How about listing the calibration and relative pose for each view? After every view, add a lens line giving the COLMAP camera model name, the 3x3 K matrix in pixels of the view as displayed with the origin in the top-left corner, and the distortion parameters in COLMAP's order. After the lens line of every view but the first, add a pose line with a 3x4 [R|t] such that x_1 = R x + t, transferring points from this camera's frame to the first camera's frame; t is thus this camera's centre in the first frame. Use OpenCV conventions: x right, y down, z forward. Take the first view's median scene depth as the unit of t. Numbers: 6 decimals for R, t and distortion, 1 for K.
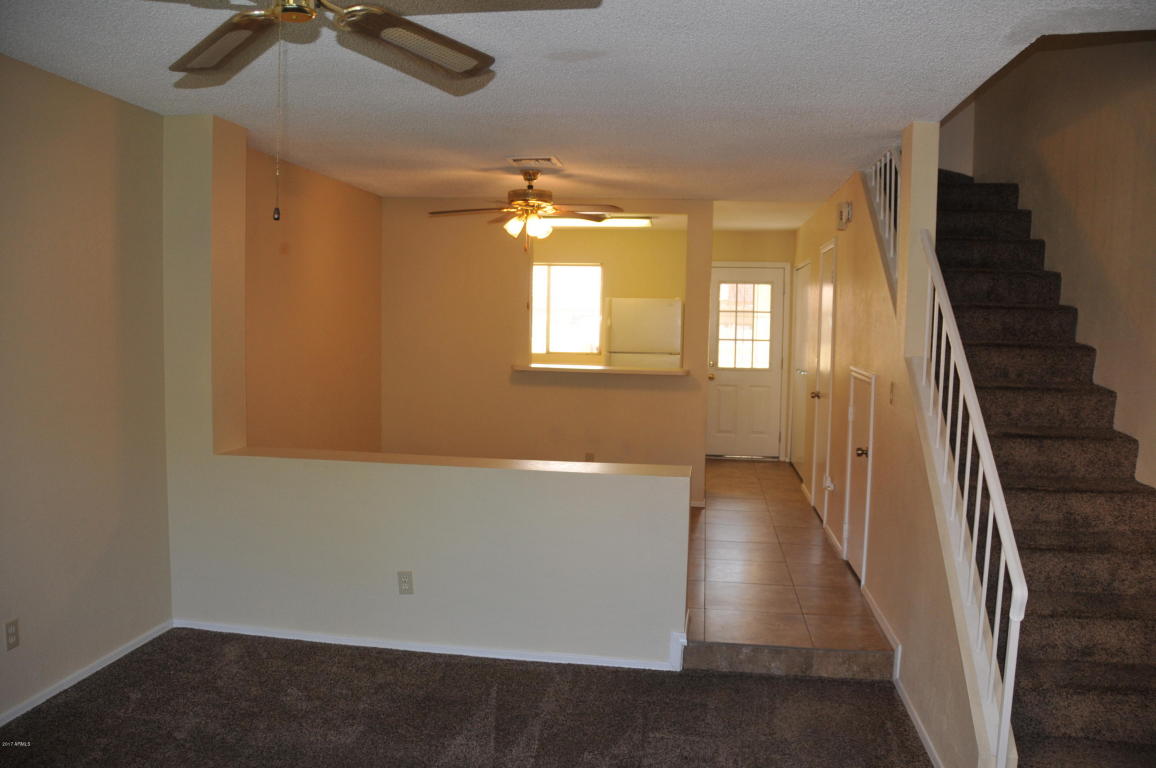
lens RADIAL K [[905.8, 0, 576.6], [0, 905.8, 400.3], [0, 0, 1]] dist [-0.165646, 0.122722]
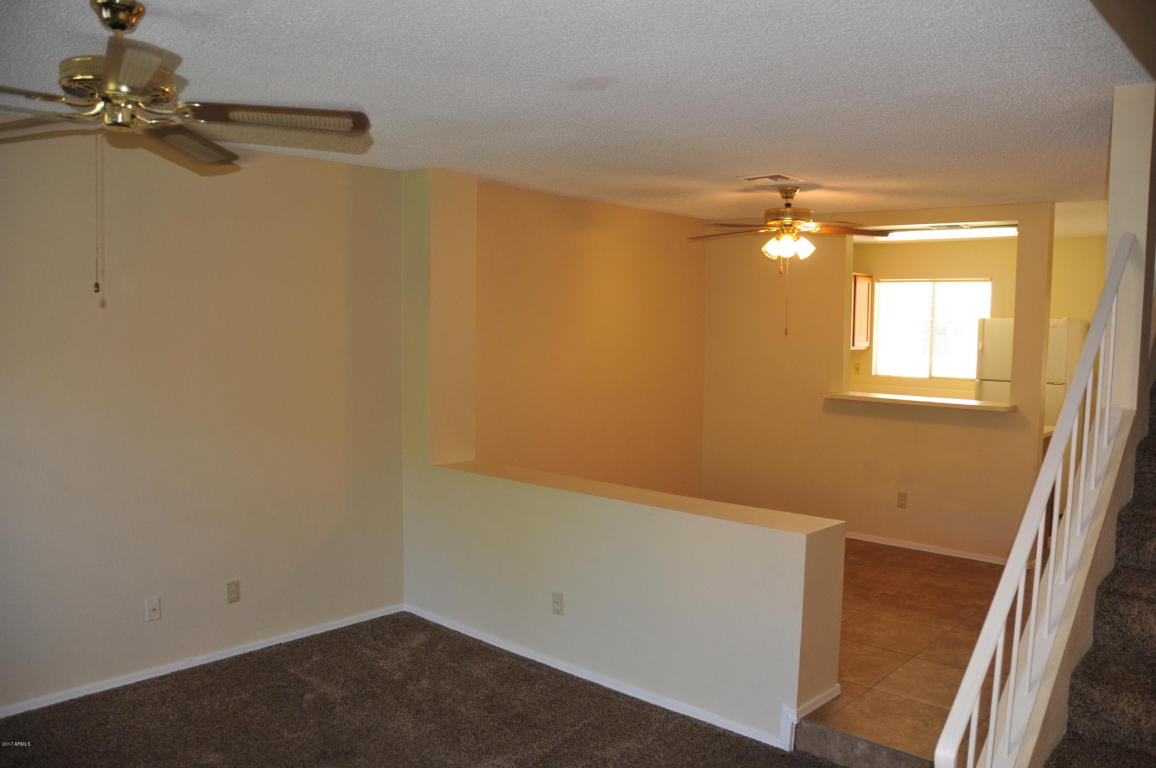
lens RADIAL K [[905.8, 0, 576.6], [0, 905.8, 400.3], [0, 0, 1]] dist [-0.165646, 0.122722]
pose [[0.824930, 0.039674, -0.563841, 0.416041], [-0.046693, 0.998907, 0.001973, -0.035004], [0.563304, 0.024700, 0.825881, 0.153225]]
